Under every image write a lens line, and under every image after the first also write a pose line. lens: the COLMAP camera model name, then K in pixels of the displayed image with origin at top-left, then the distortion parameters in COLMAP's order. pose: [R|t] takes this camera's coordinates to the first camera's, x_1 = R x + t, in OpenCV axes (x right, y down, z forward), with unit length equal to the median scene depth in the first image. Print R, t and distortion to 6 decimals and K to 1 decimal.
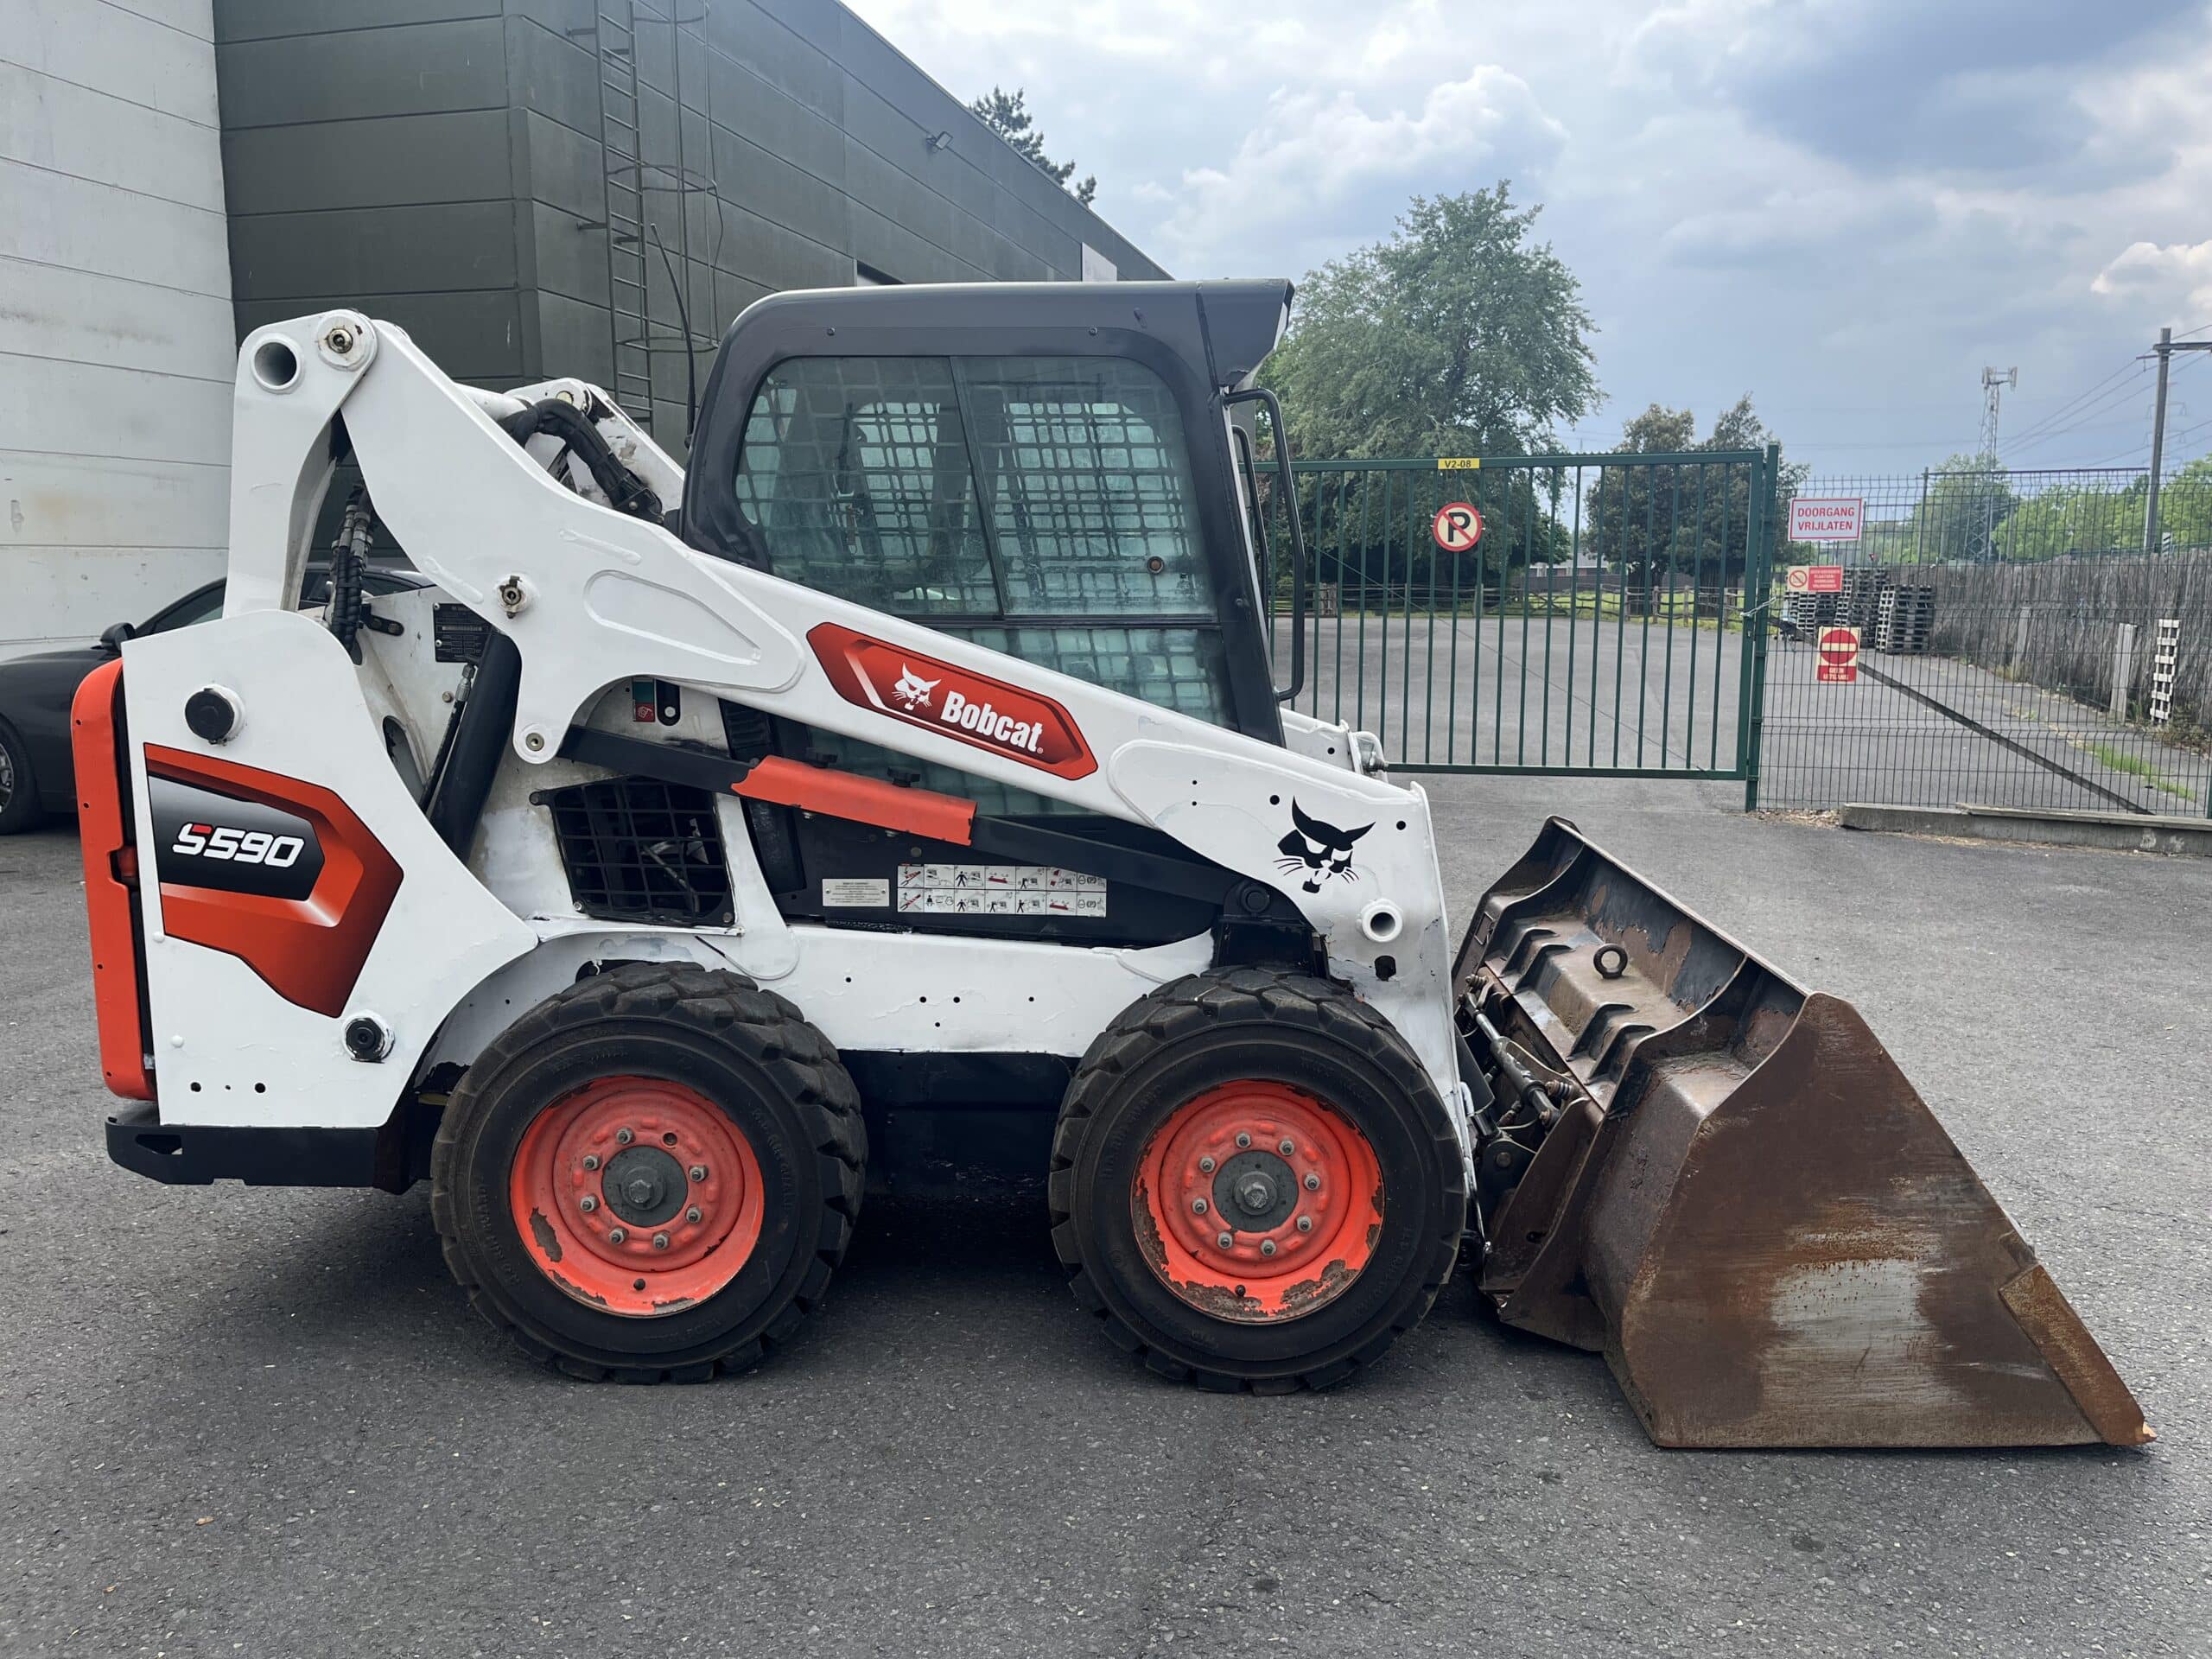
lens RADIAL K [[1660.1, 0, 1160.8], [0, 1660.1, 847.0], [0, 0, 1]] dist [0.067660, -0.087931]
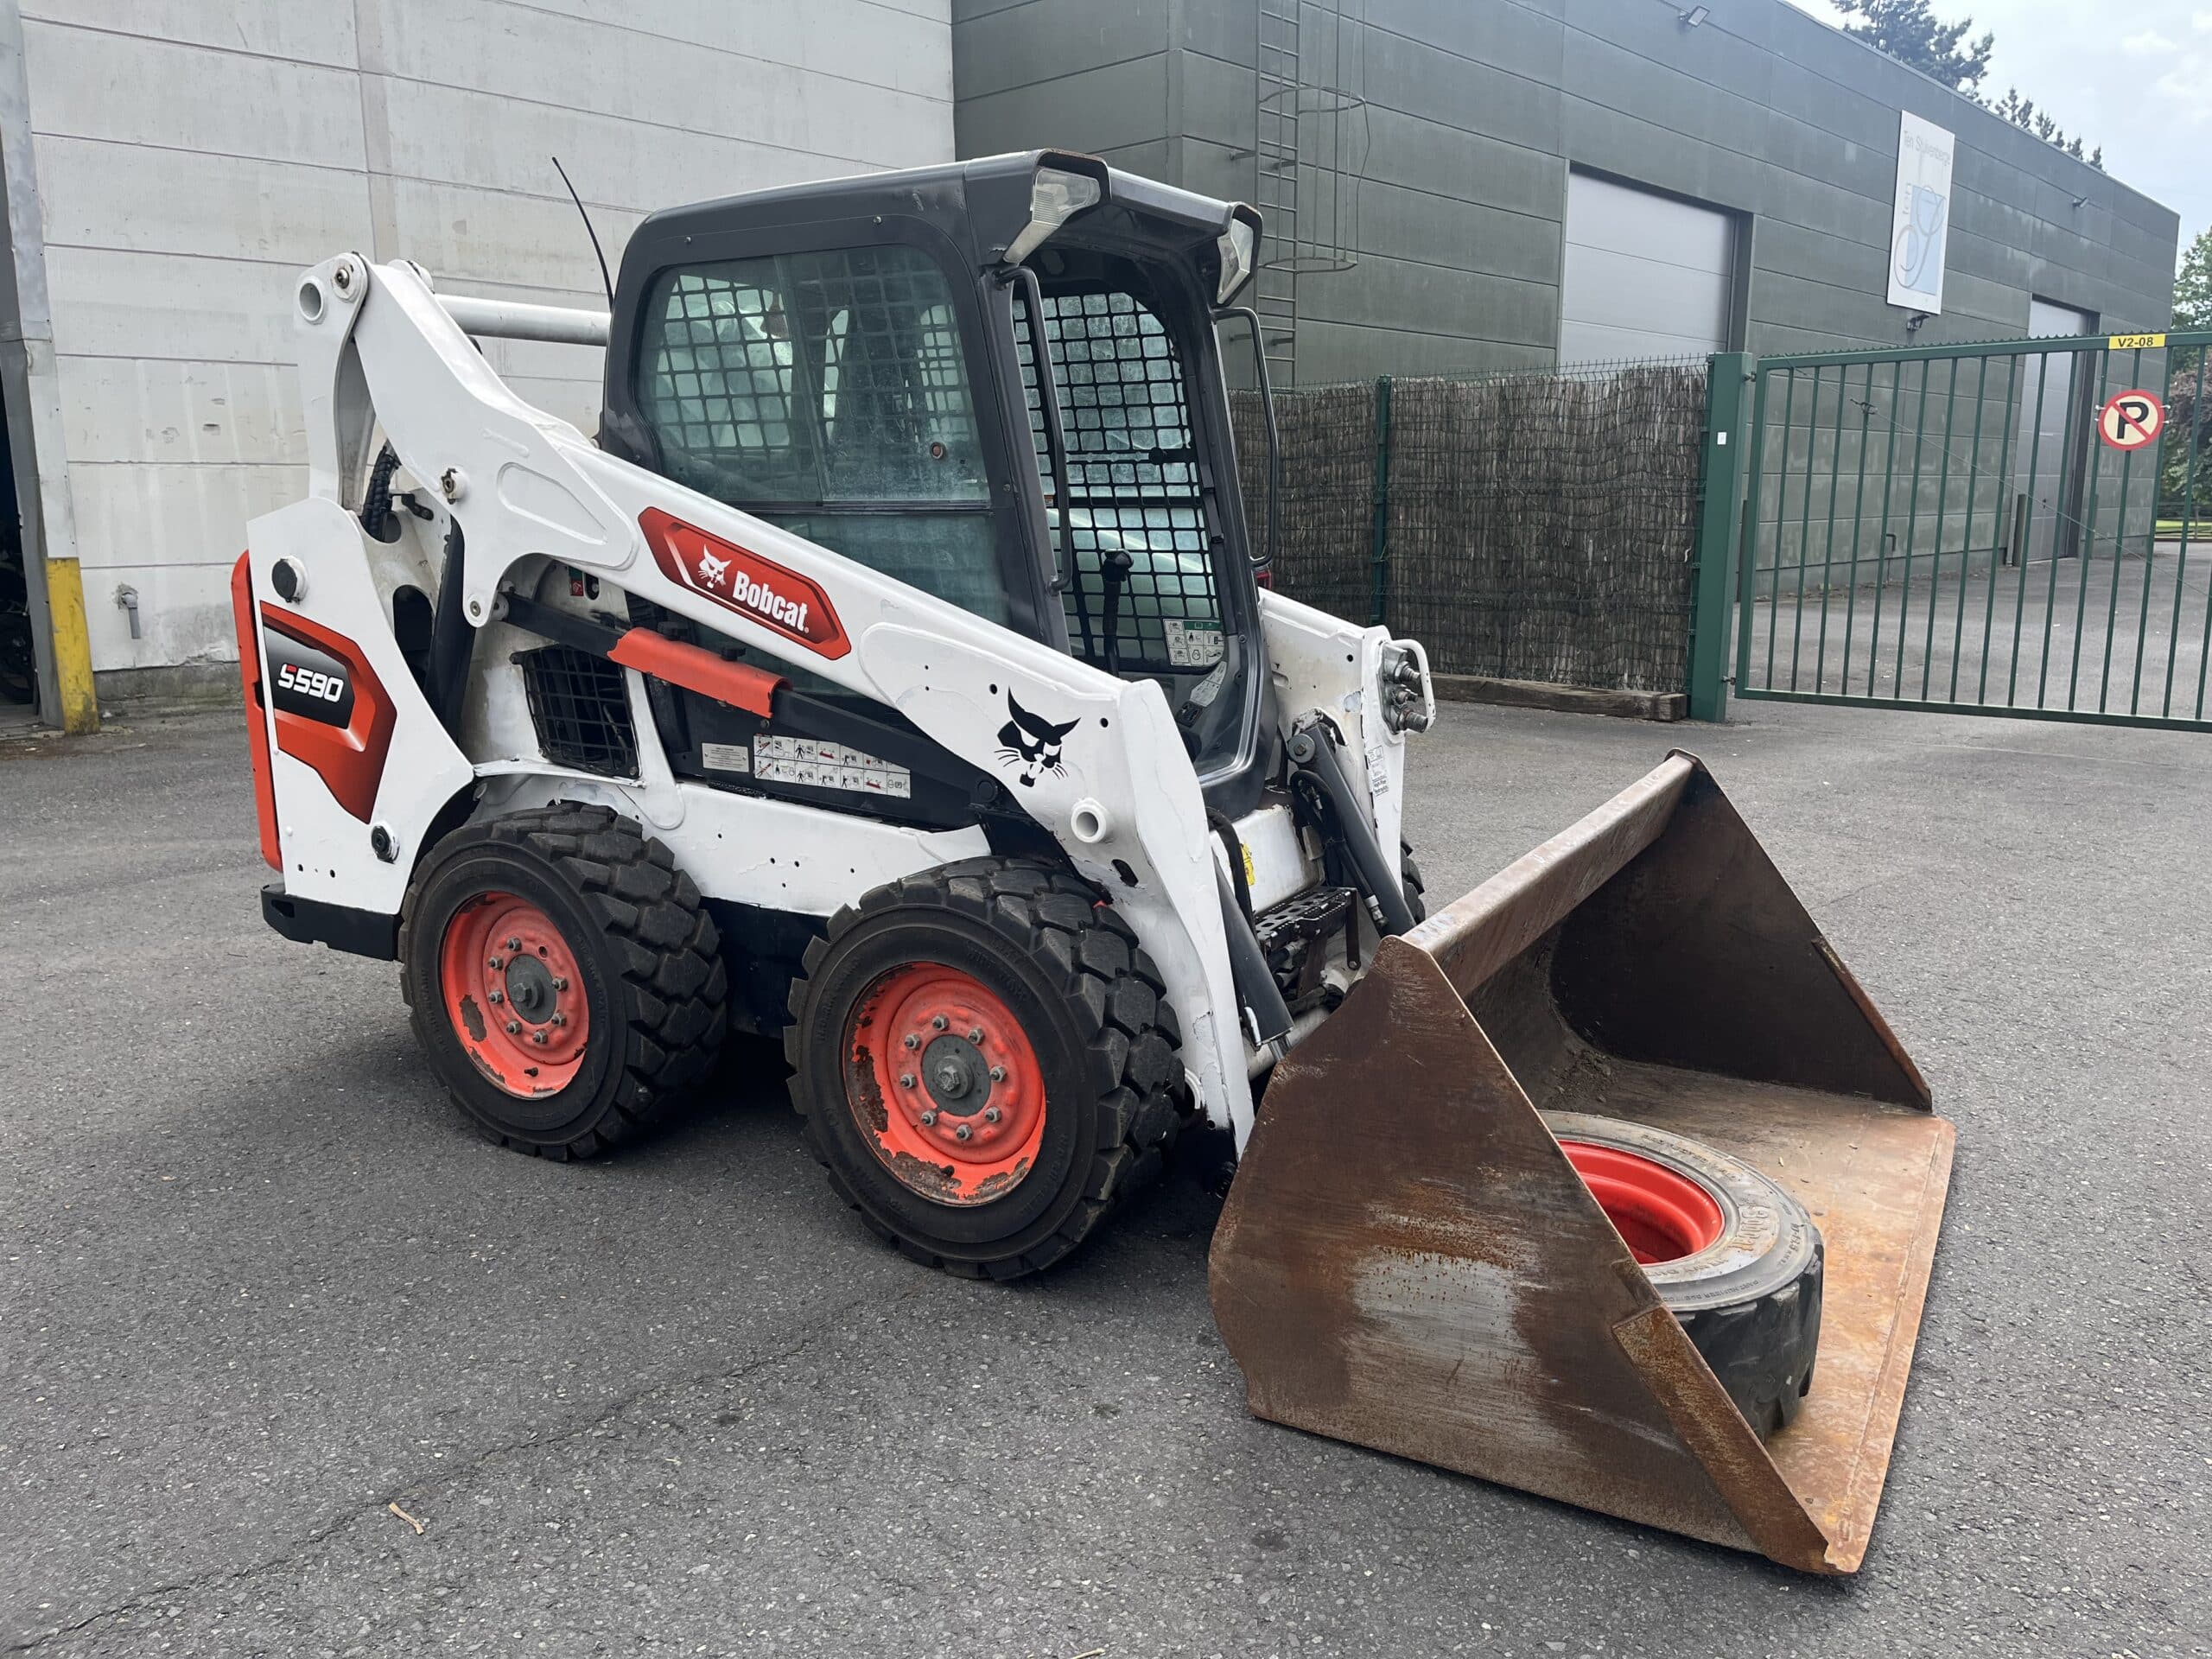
lens RADIAL K [[1660.1, 0, 1108.5], [0, 1660.1, 848.6], [0, 0, 1]] dist [0.067660, -0.087931]
pose [[0.874750, 0.095521, -0.475066, 0.607739], [-0.073769, 0.995202, 0.064271, -0.002342], [0.478926, -0.021176, 0.877600, 0.161785]]
